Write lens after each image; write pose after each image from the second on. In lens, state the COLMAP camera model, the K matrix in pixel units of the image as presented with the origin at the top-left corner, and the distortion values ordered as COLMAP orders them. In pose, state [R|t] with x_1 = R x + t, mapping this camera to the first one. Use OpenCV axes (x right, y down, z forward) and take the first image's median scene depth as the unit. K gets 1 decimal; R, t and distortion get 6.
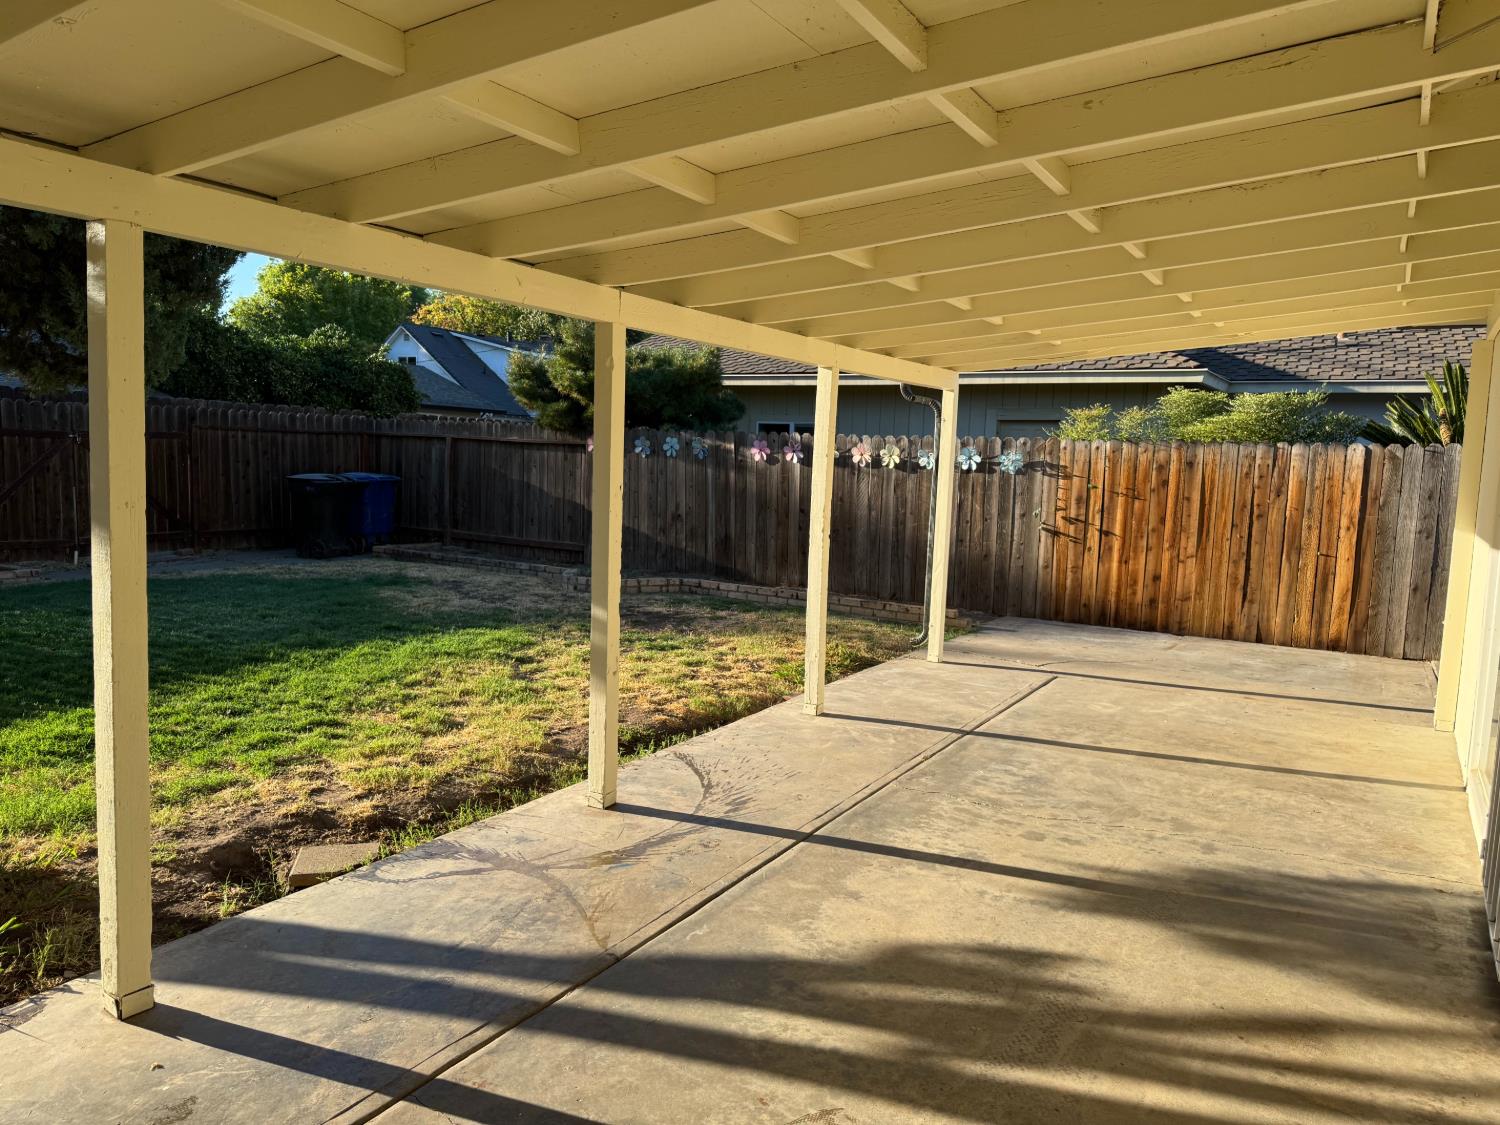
lens RADIAL K [[1046.2, 0, 753.1], [0, 1046.2, 562.6], [0, 0, 1]] dist [0.131367, -0.198808]
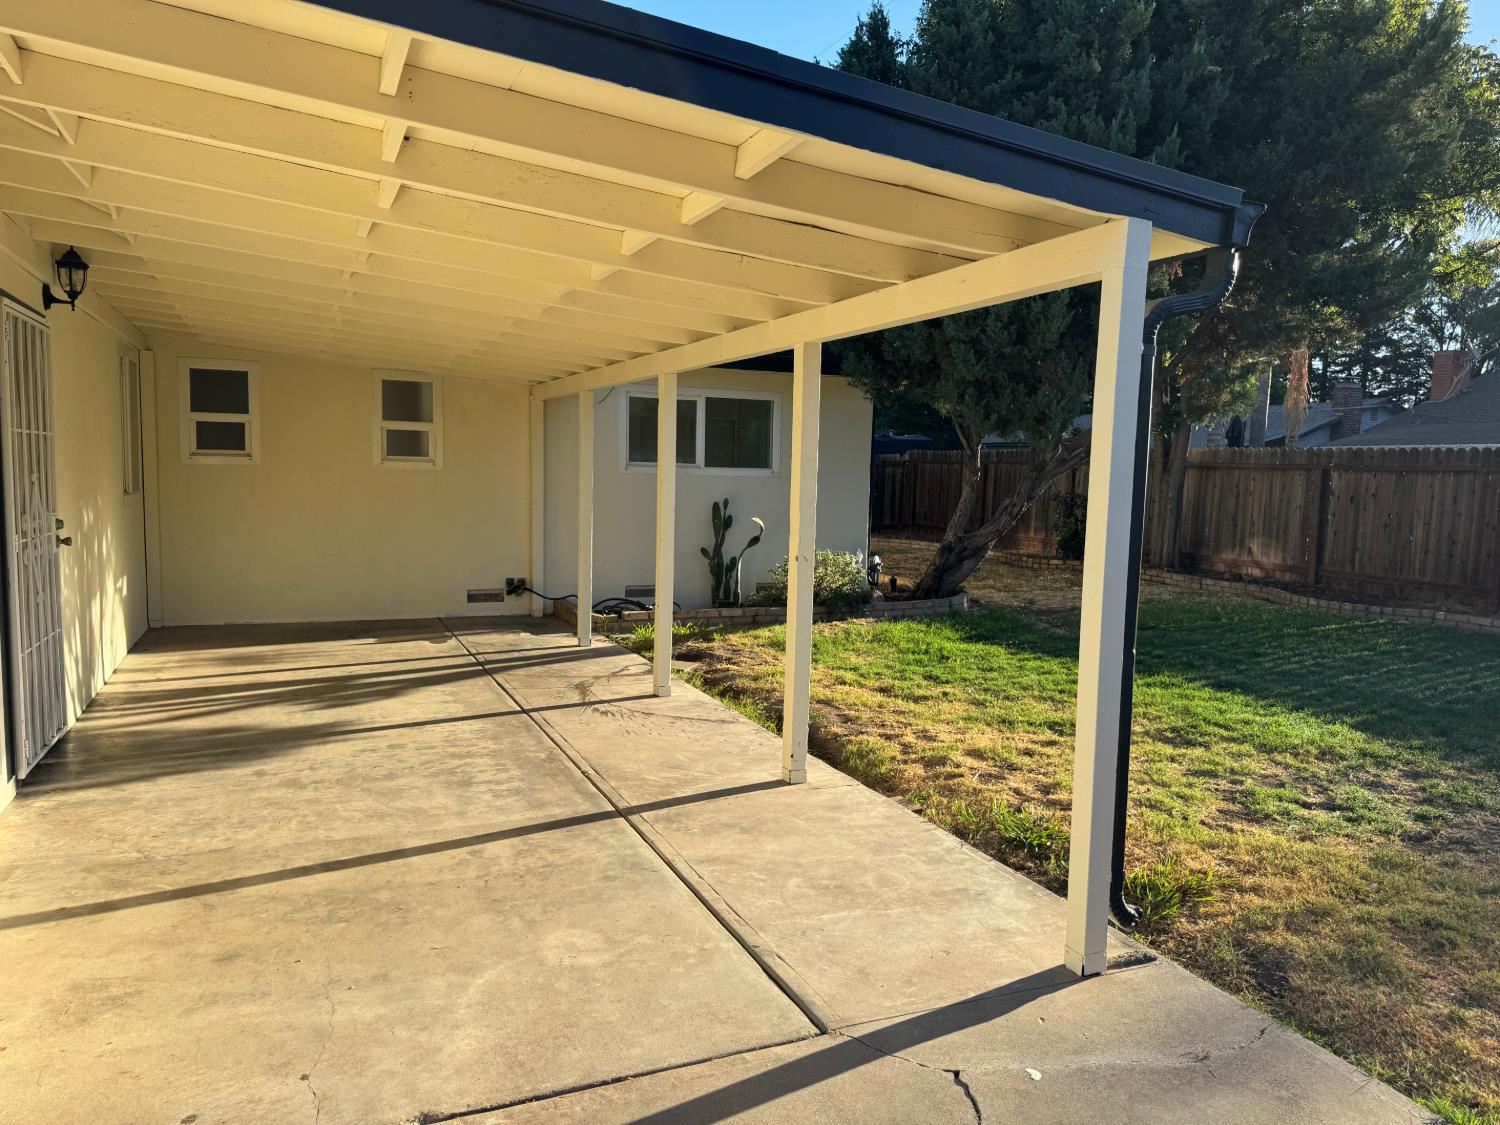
lens RADIAL K [[1046.2, 0, 753.1], [0, 1046.2, 562.6], [0, 0, 1]] dist [0.131367, -0.198808]
pose [[-0.581474, 0.027646, -0.813095, 0.936118], [-0.125880, 0.984329, 0.123490, -0.146901], [0.803767, 0.174158, -0.568882, 1.826051]]
